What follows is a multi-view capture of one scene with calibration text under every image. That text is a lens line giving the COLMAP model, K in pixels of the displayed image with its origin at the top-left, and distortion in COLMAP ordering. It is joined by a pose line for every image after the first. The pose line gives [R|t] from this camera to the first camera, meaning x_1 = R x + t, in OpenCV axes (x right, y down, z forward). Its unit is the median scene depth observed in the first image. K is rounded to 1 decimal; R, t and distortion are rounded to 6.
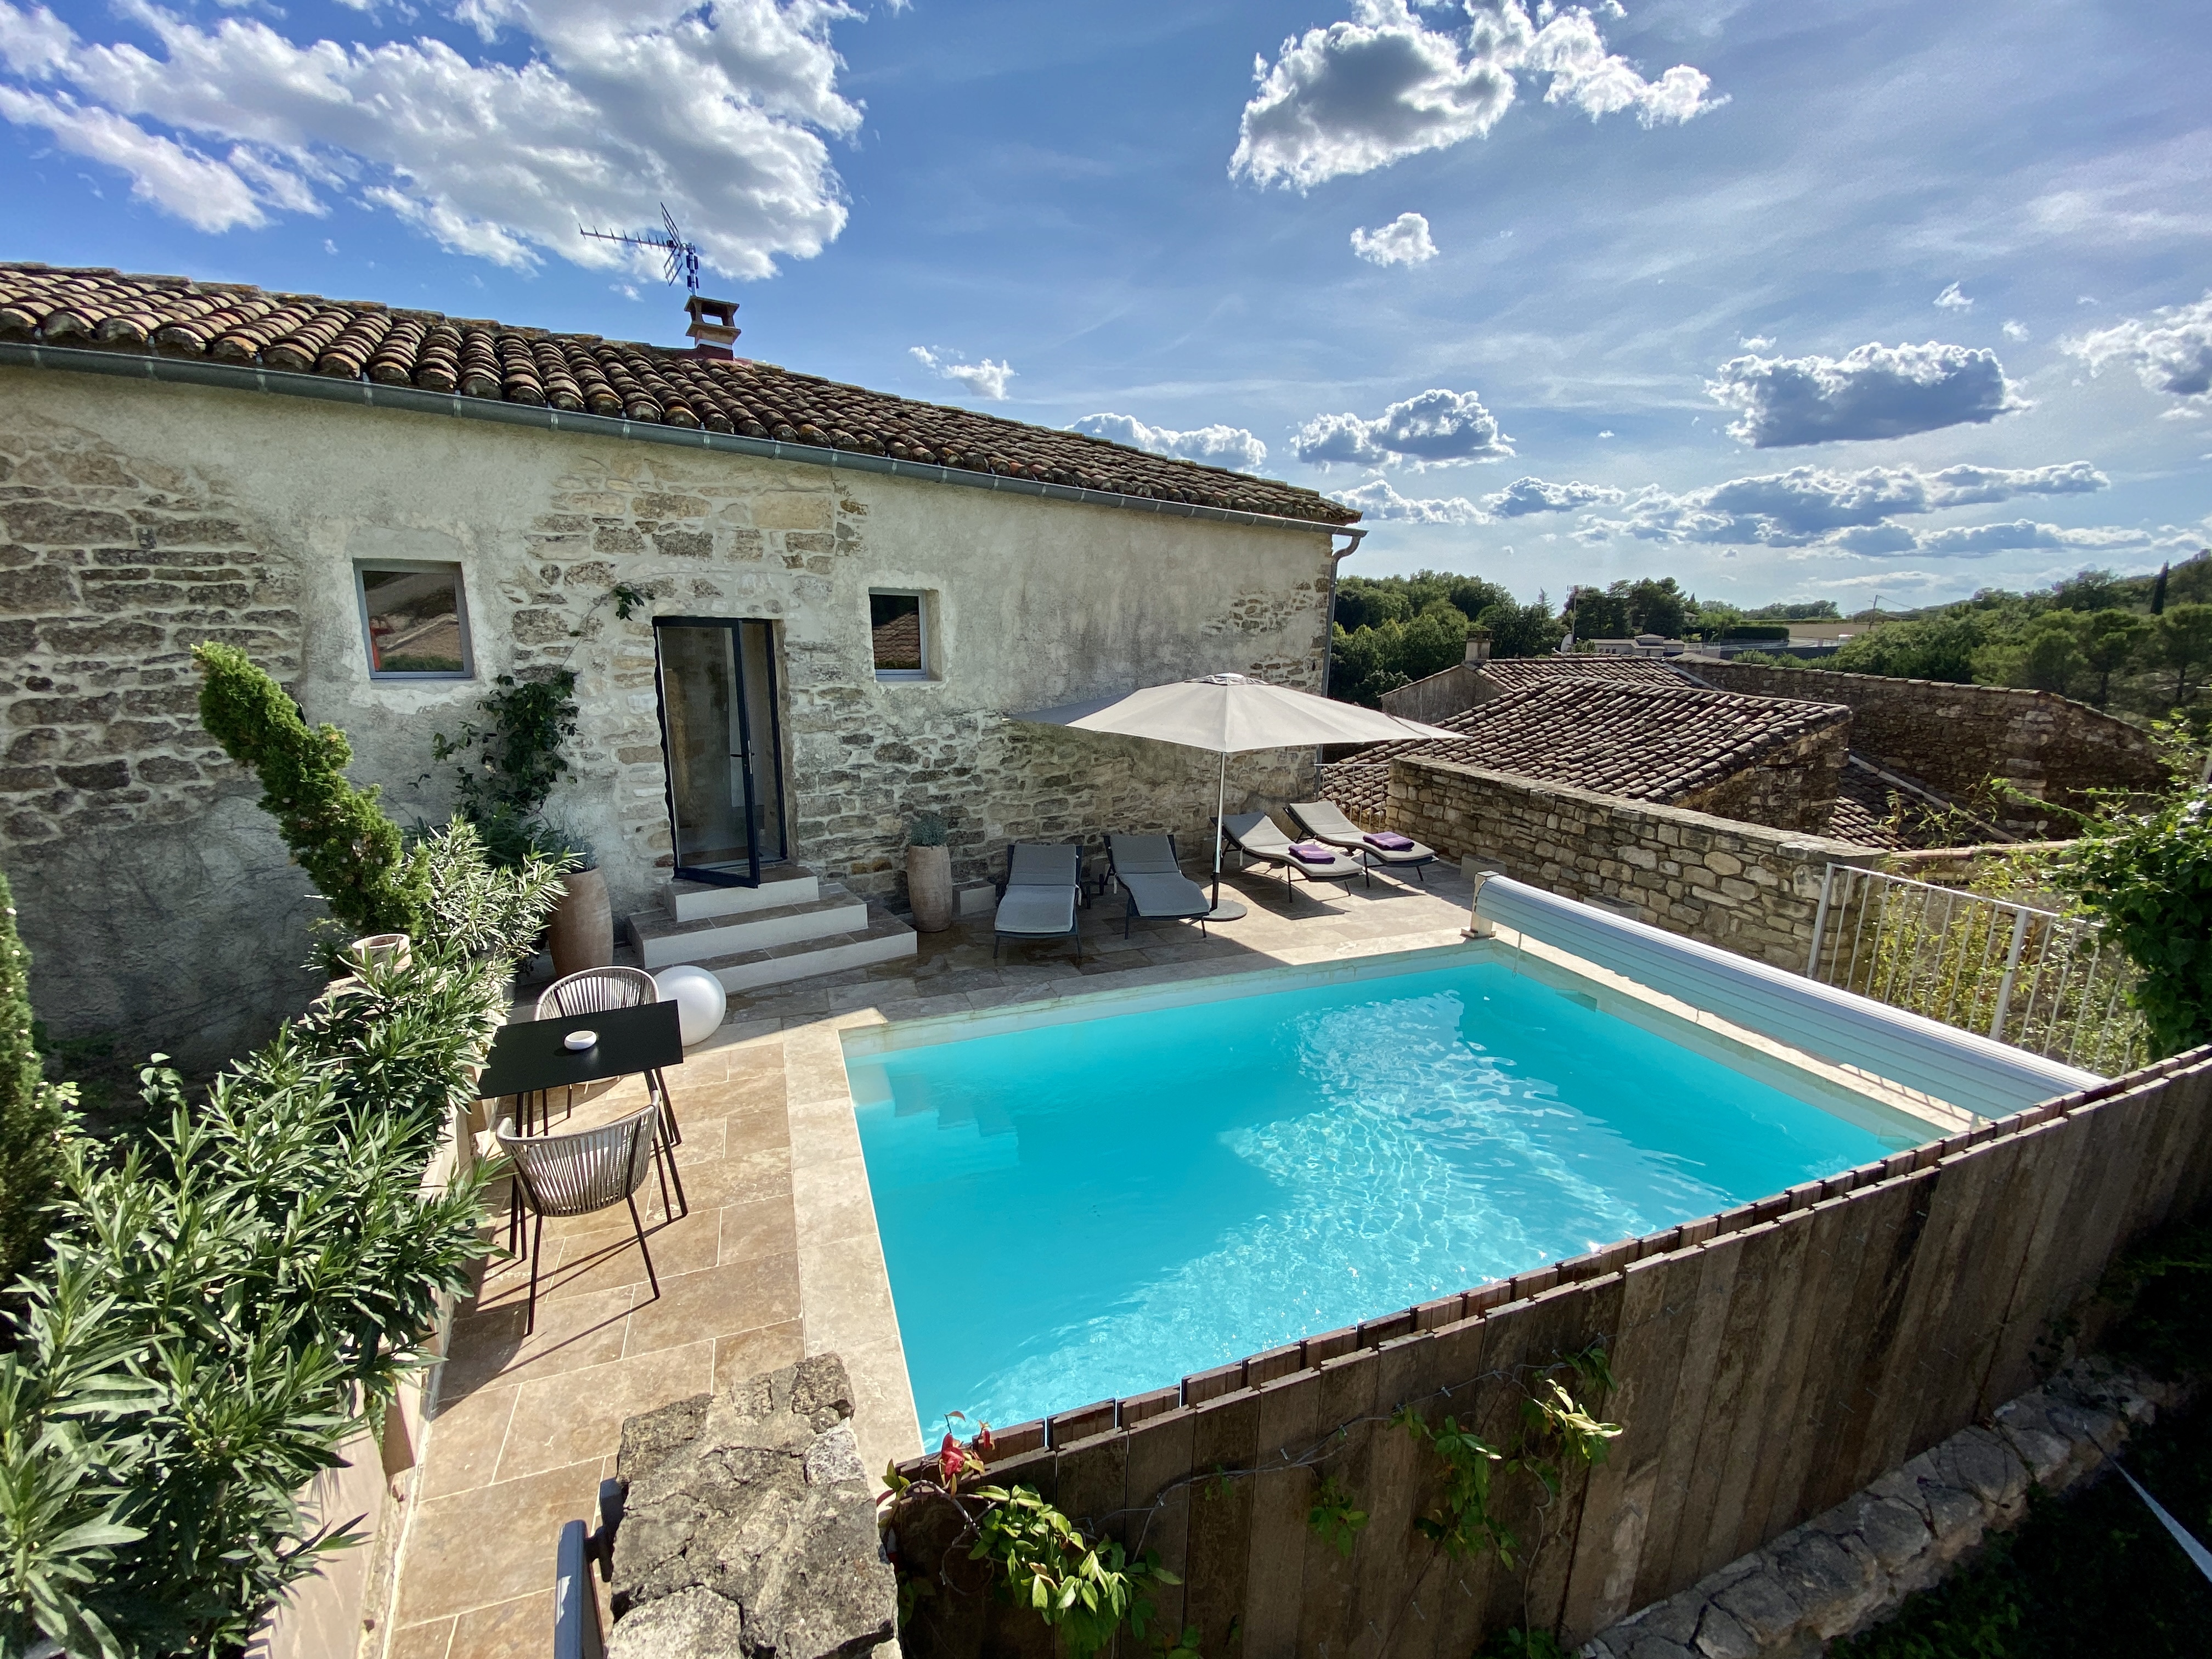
lens RADIAL K [[890.7, 0, 1106.0], [0, 890.7, 829.5], [0, 0, 1]] dist [0.009117, -0.015604]
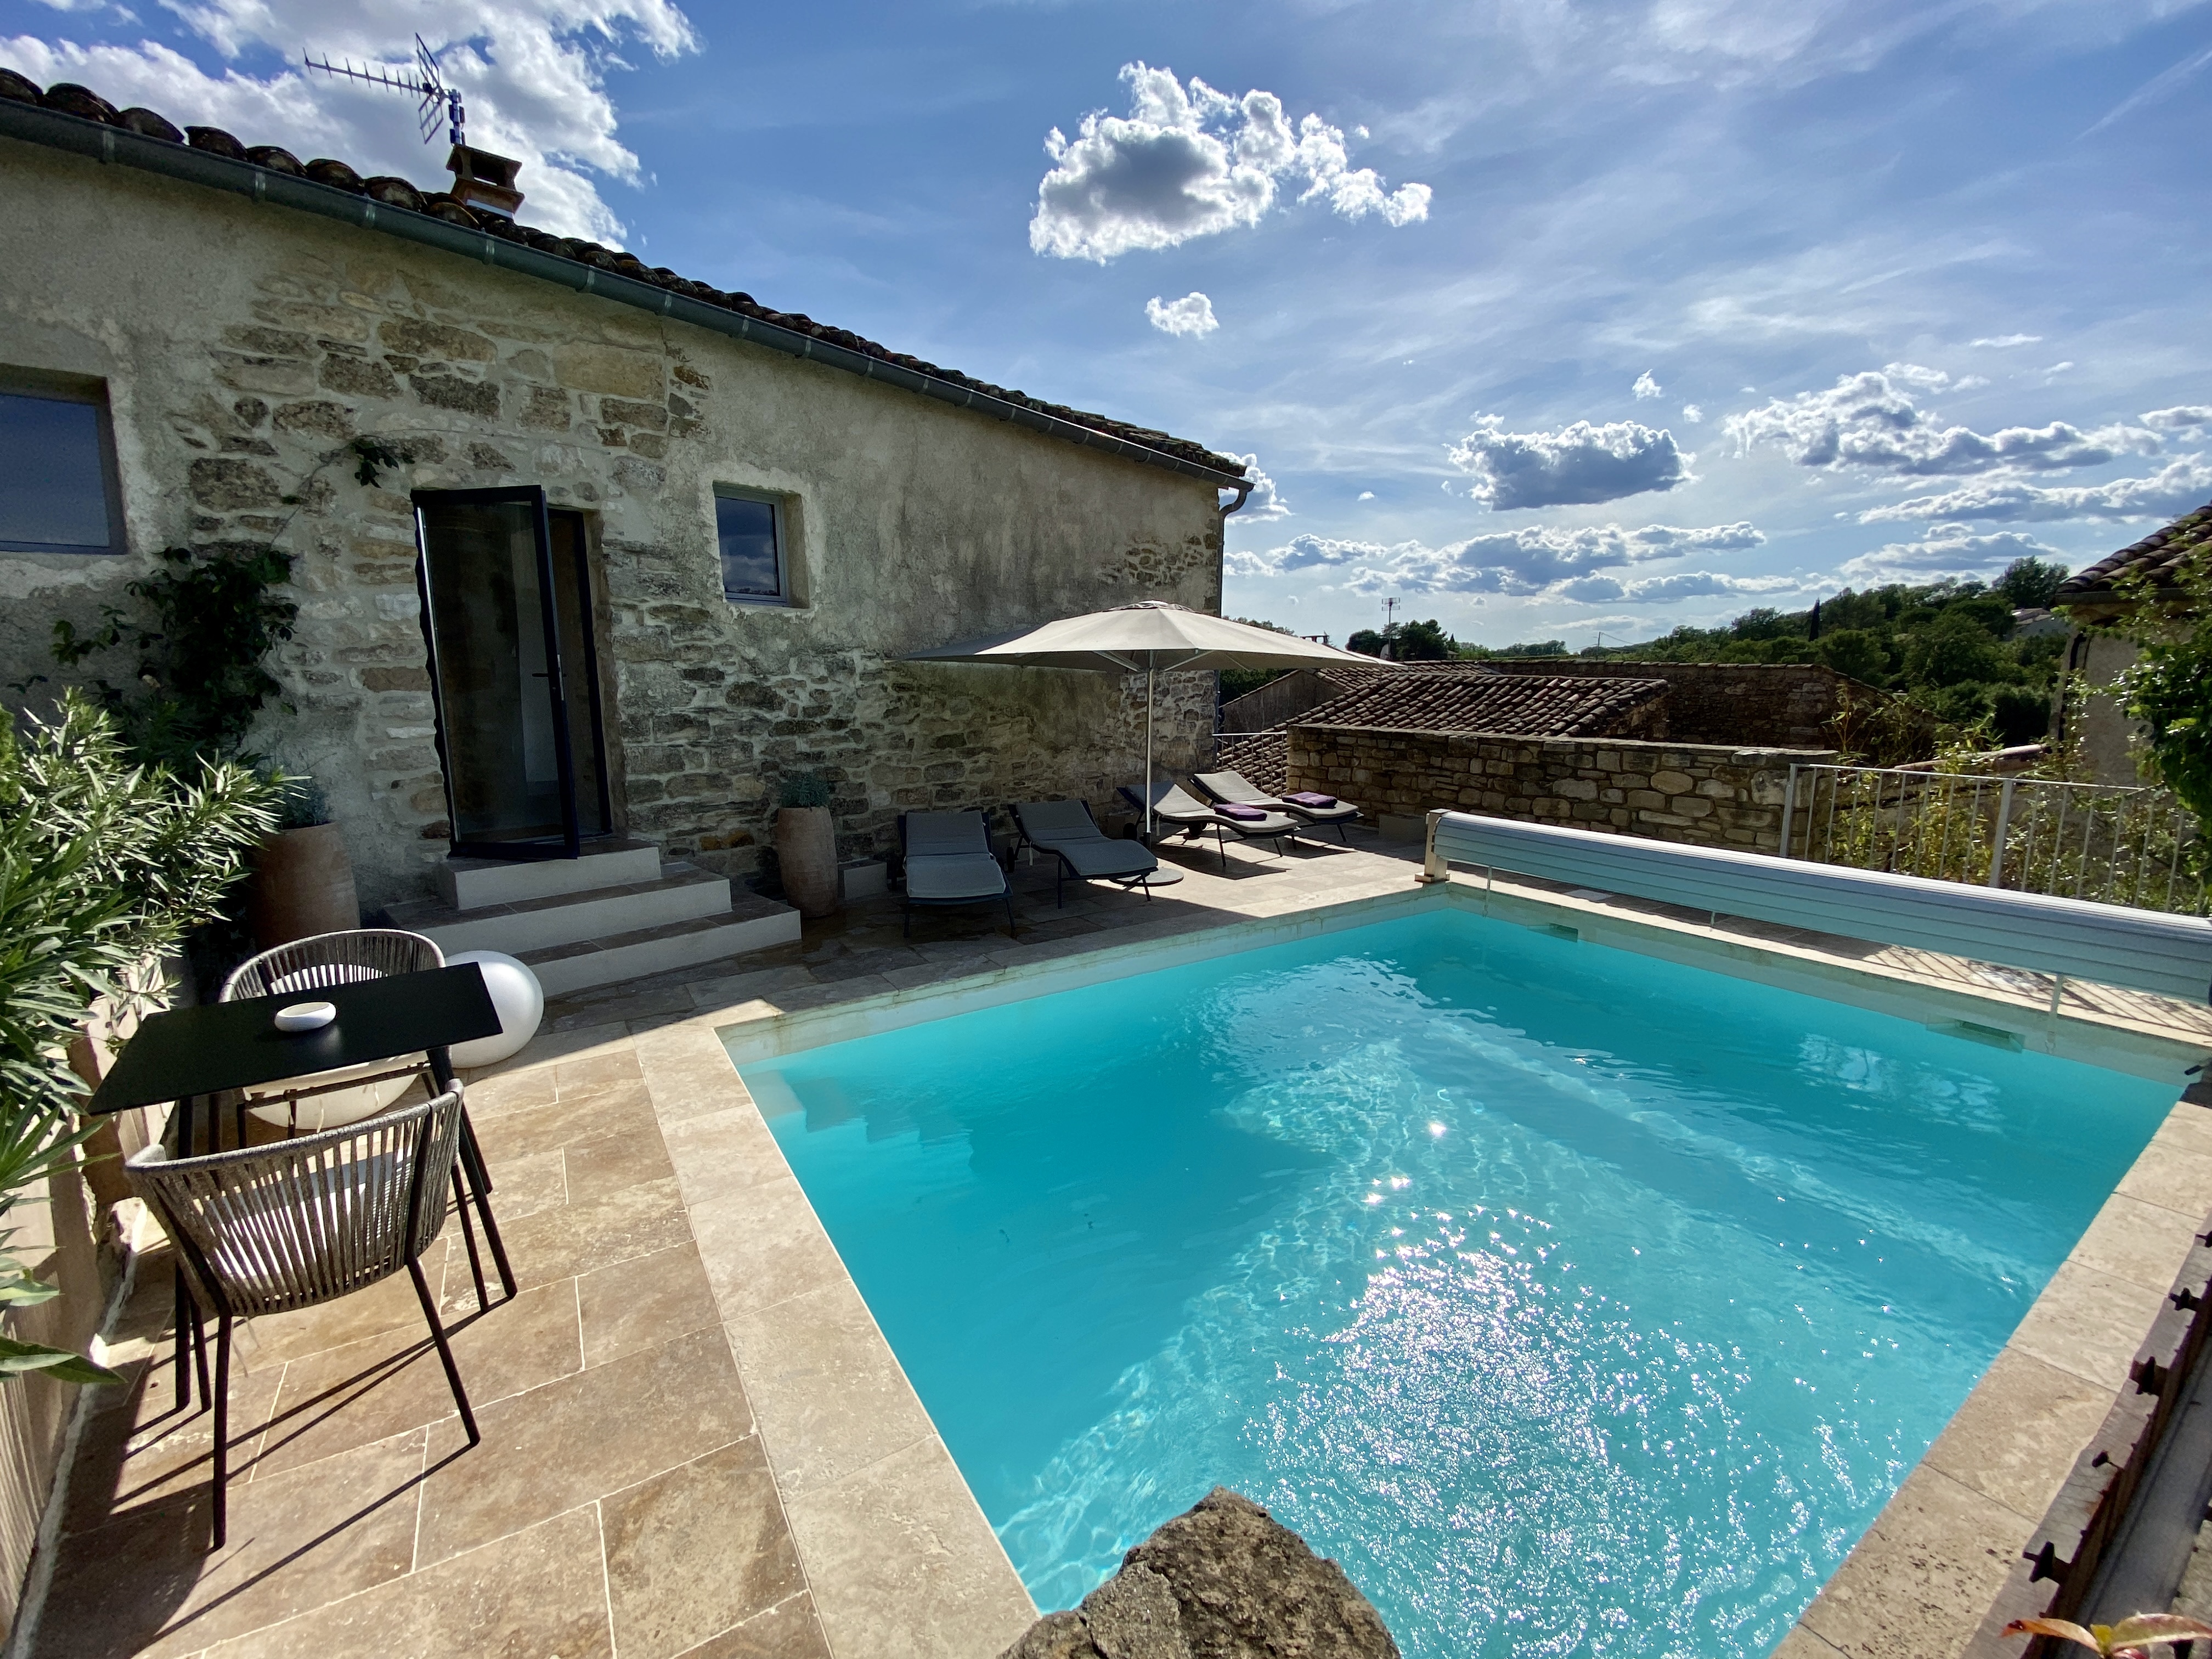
lens RADIAL K [[890.7, 0, 1106.0], [0, 890.7, 829.5], [0, 0, 1]] dist [0.009117, -0.015604]
pose [[0.978783, -0.049862, 0.198738, -0.106483], [0.059328, 0.997356, -0.041961, 0.097171], [-0.196120, 0.052862, 0.979154, 0.184725]]
